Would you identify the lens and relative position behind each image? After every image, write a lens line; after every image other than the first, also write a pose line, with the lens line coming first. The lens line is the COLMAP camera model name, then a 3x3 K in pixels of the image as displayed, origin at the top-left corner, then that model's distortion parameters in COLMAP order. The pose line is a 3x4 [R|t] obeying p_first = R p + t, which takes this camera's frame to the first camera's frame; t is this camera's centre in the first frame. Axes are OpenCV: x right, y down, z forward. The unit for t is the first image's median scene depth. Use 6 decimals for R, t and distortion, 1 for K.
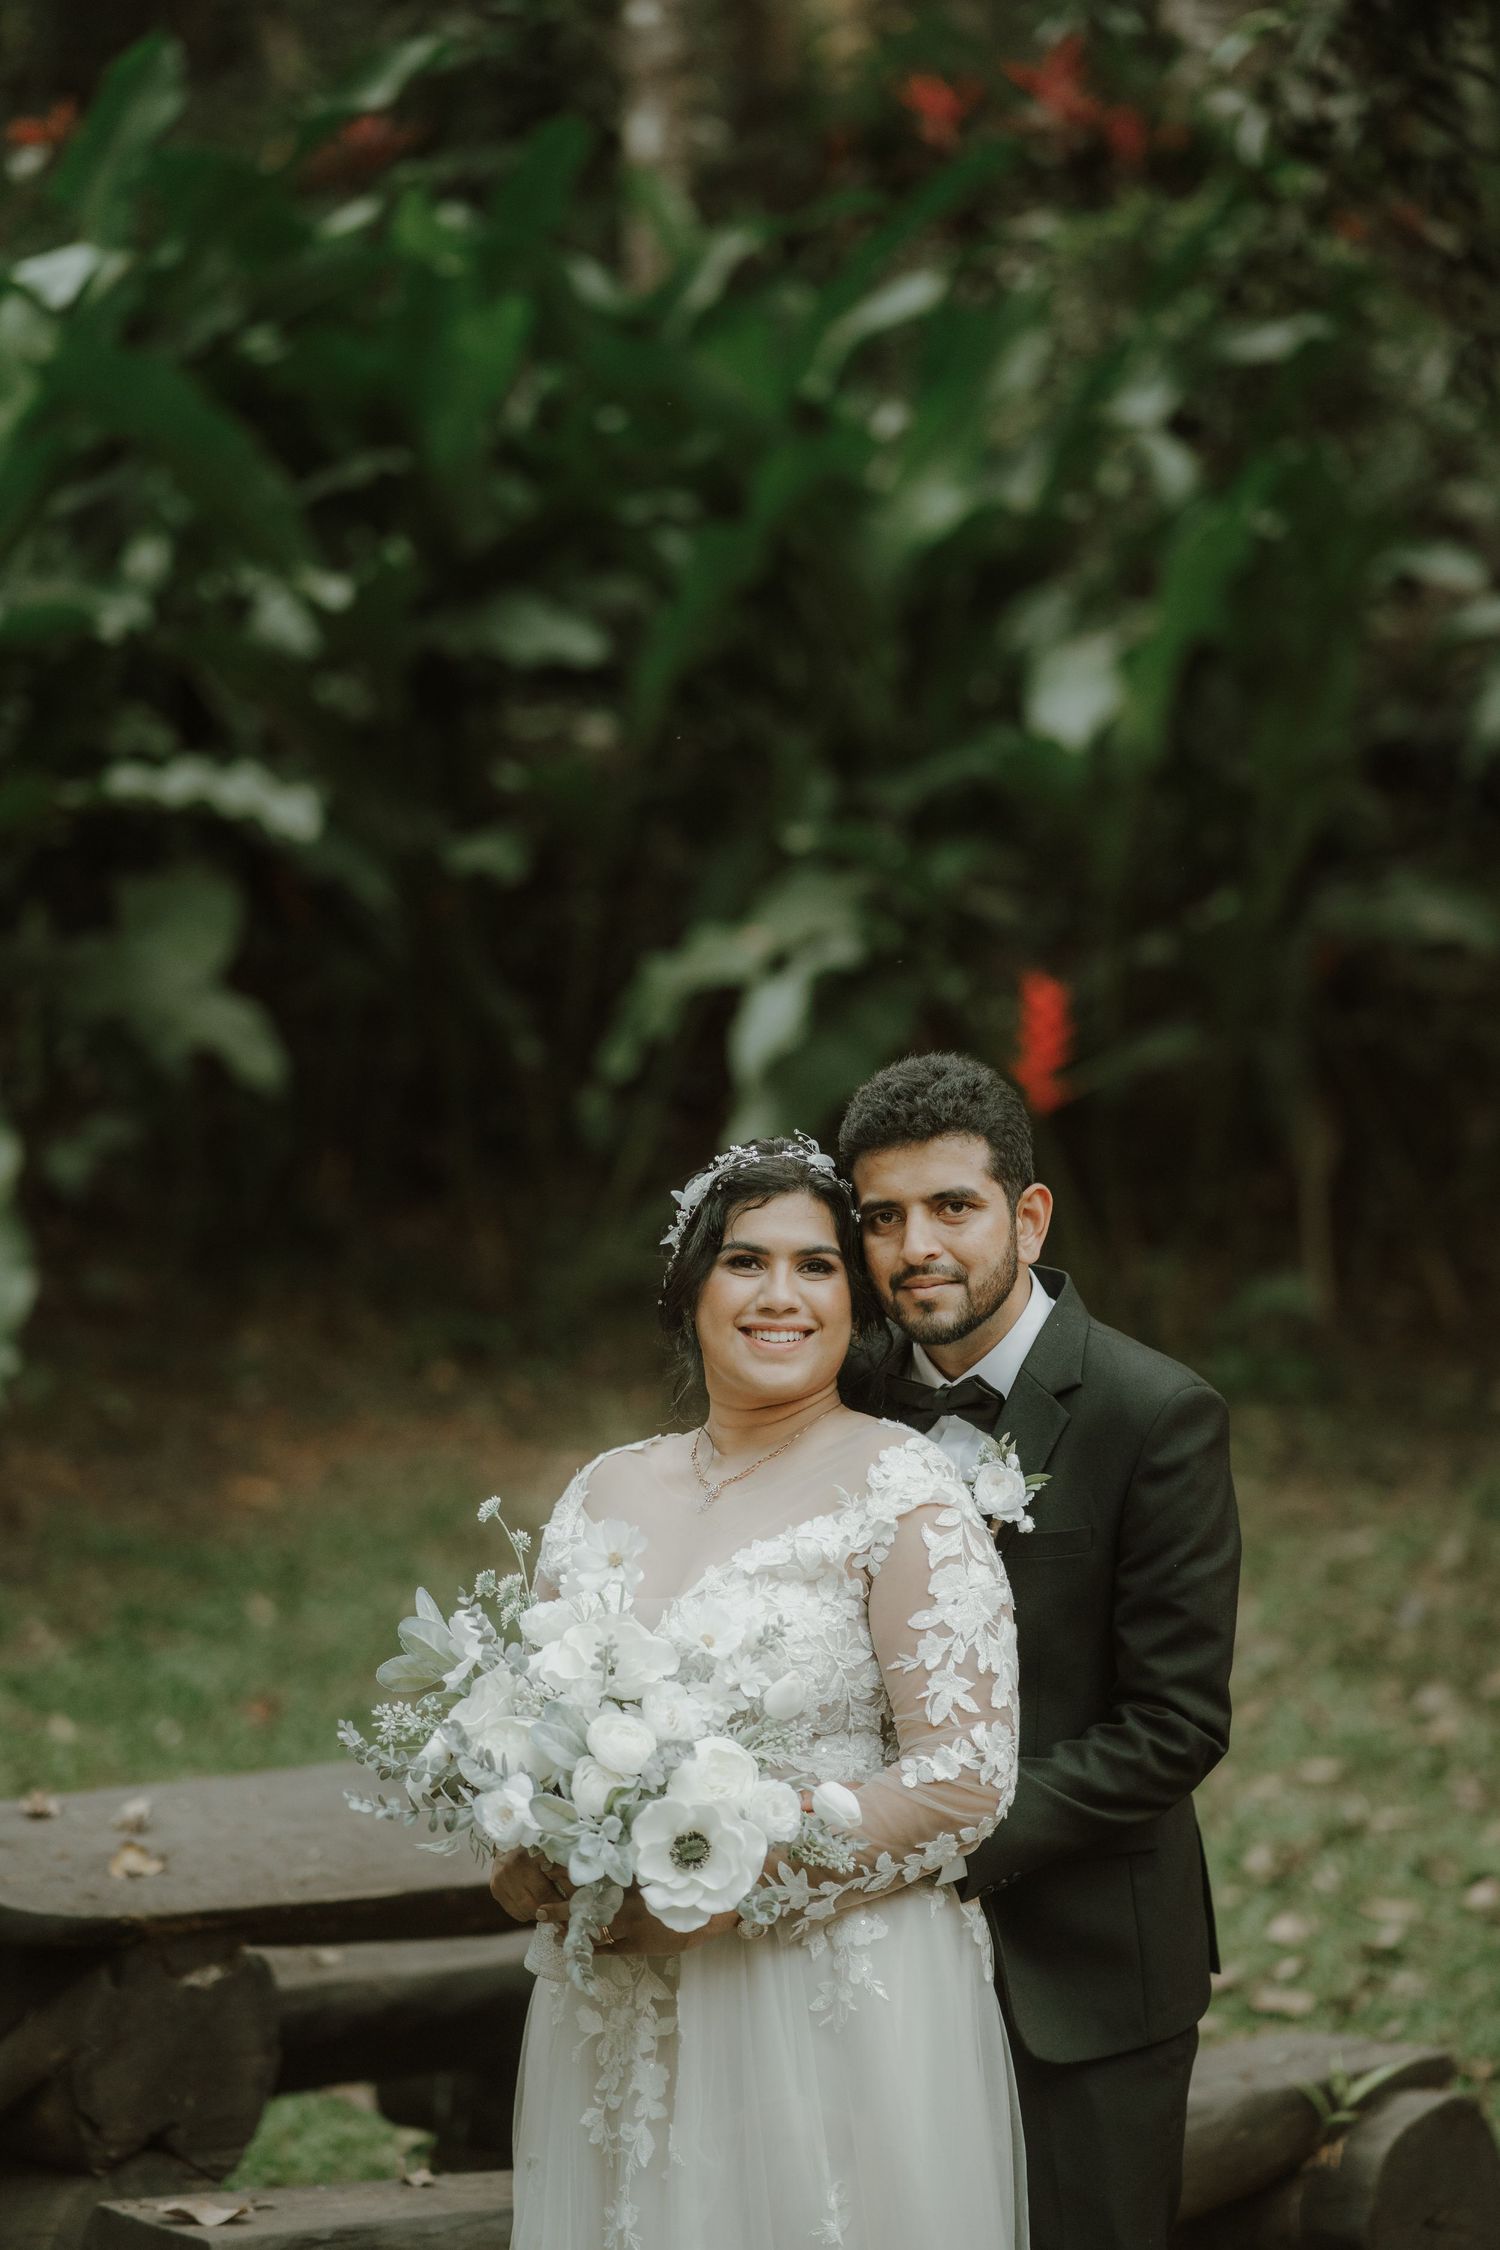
lens RADIAL K [[5426.7, 0, 750.0], [0, 5426.7, 1125.0], [0, 0, 1]] dist [0.407265, 0.387648]
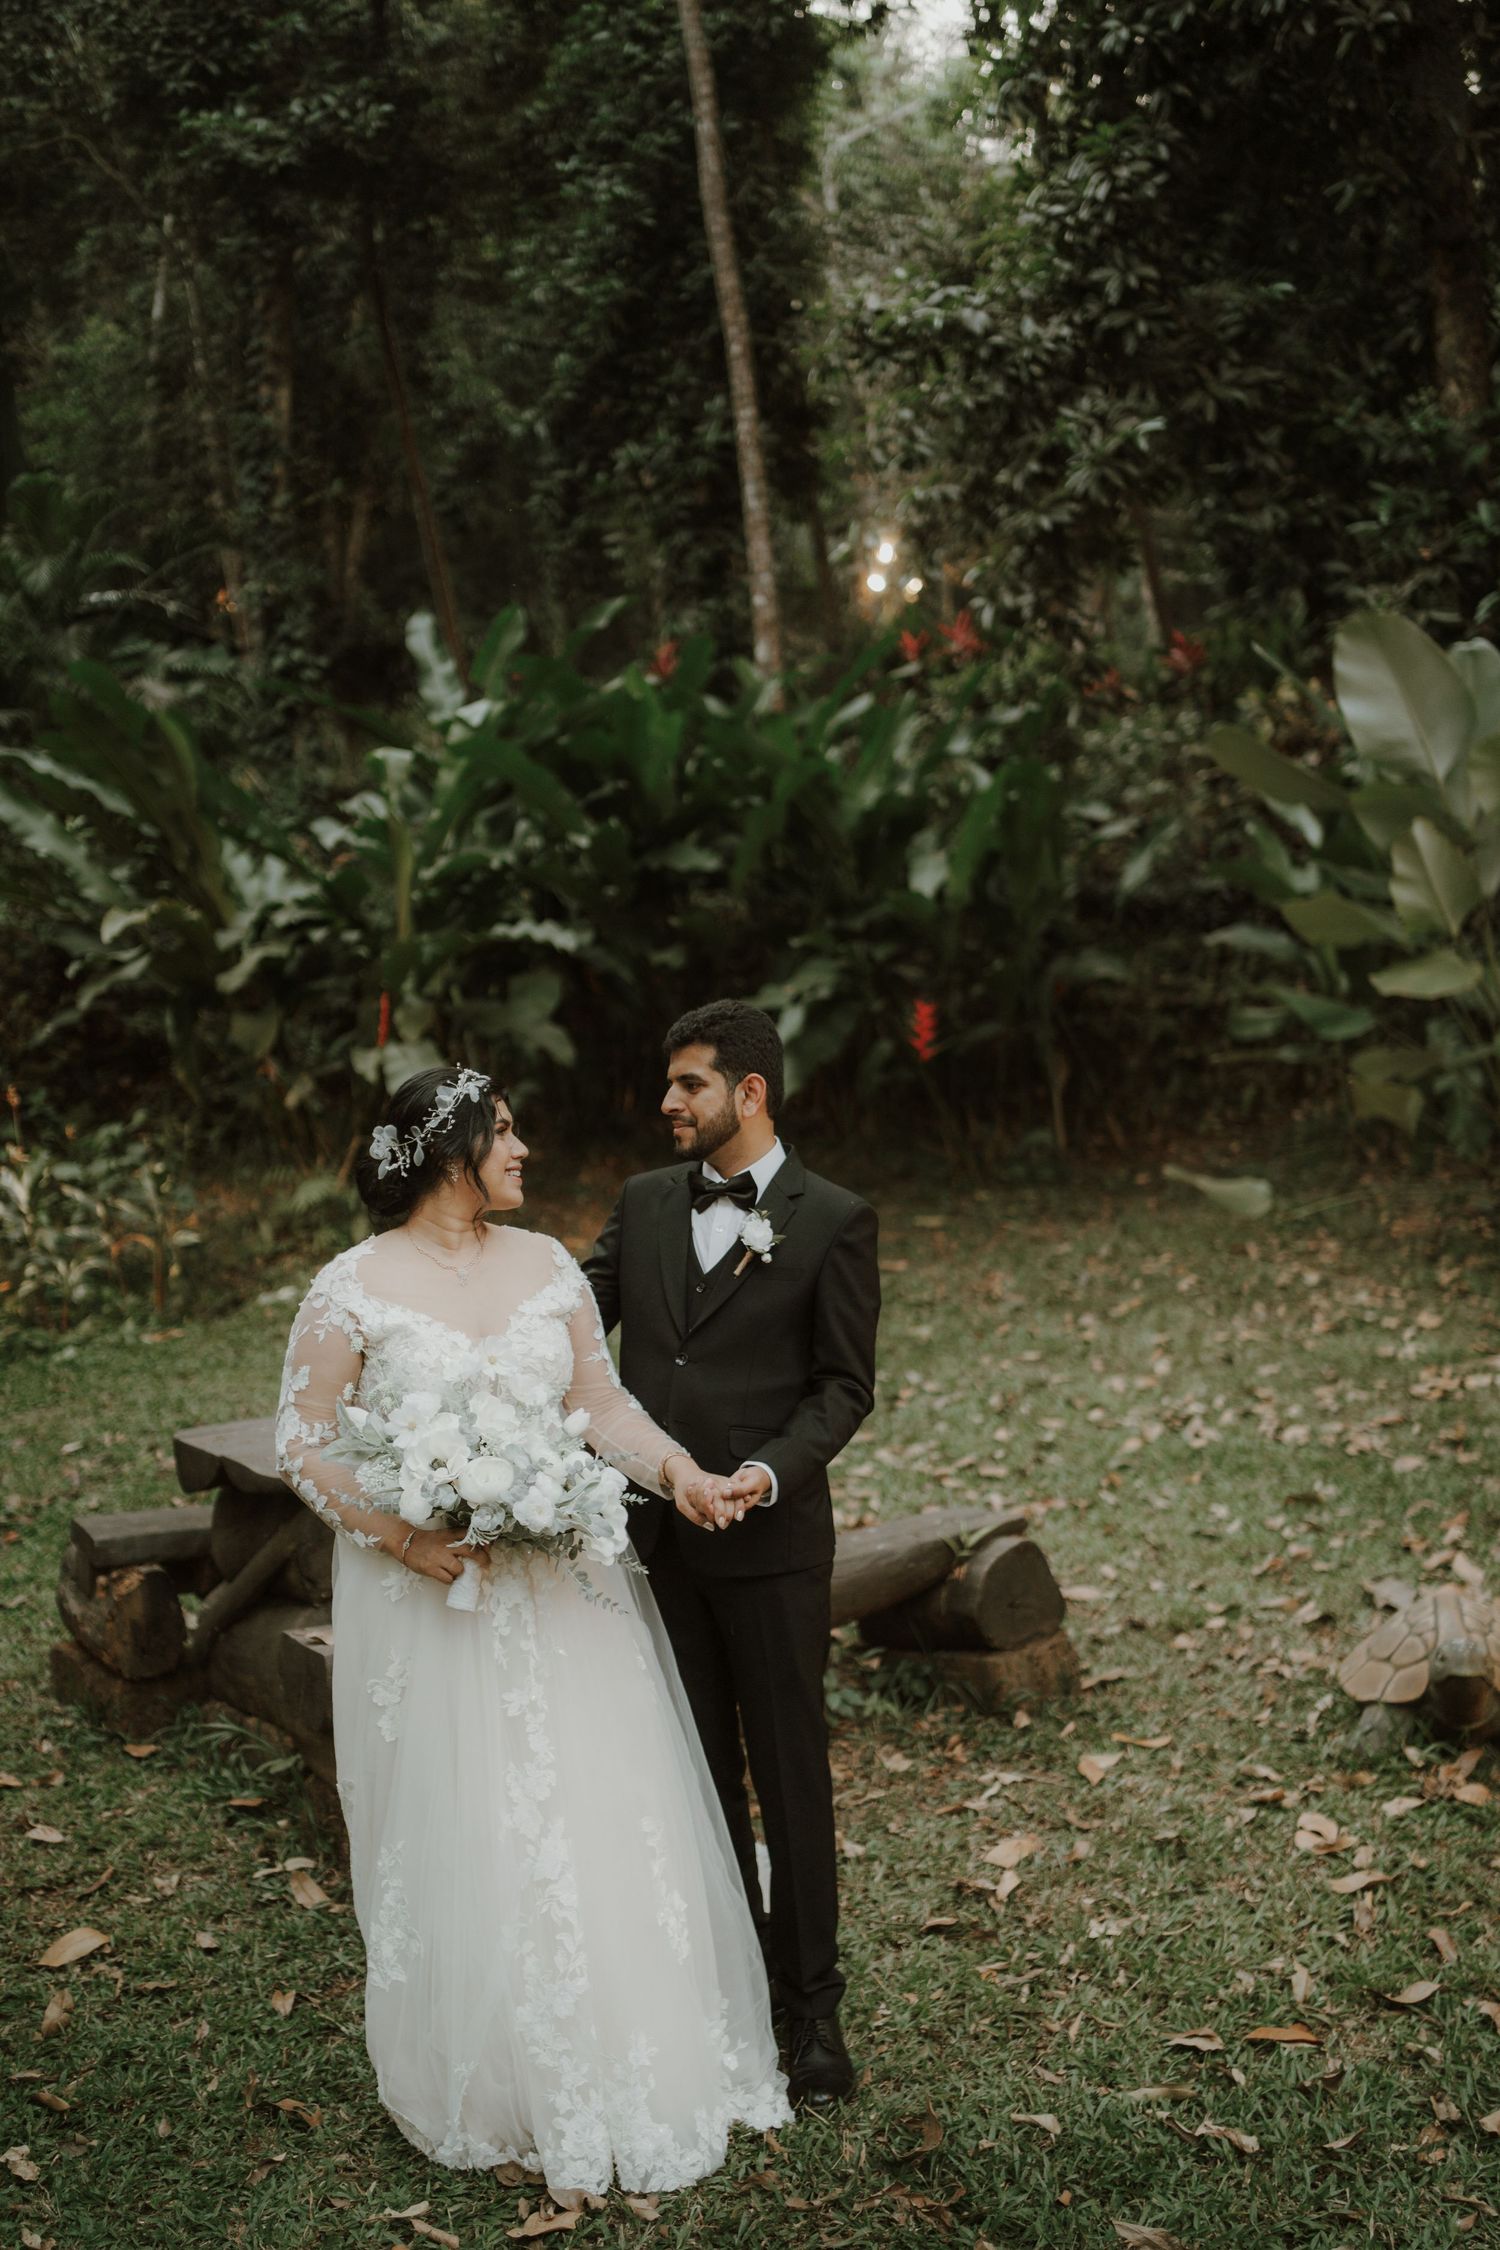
lens RADIAL K [[2174.0, 0, 750.0], [0, 2174.0, 1125.0], [0, 0, 1]] dist [0.149947, -0.000115]
pose [[0.997222, -0.041472, -0.061877, 0.037543], [0.042544, 0.998965, 0.016097, 0.006458], [0.061145, -0.018685, 0.997954, 0.103359]]
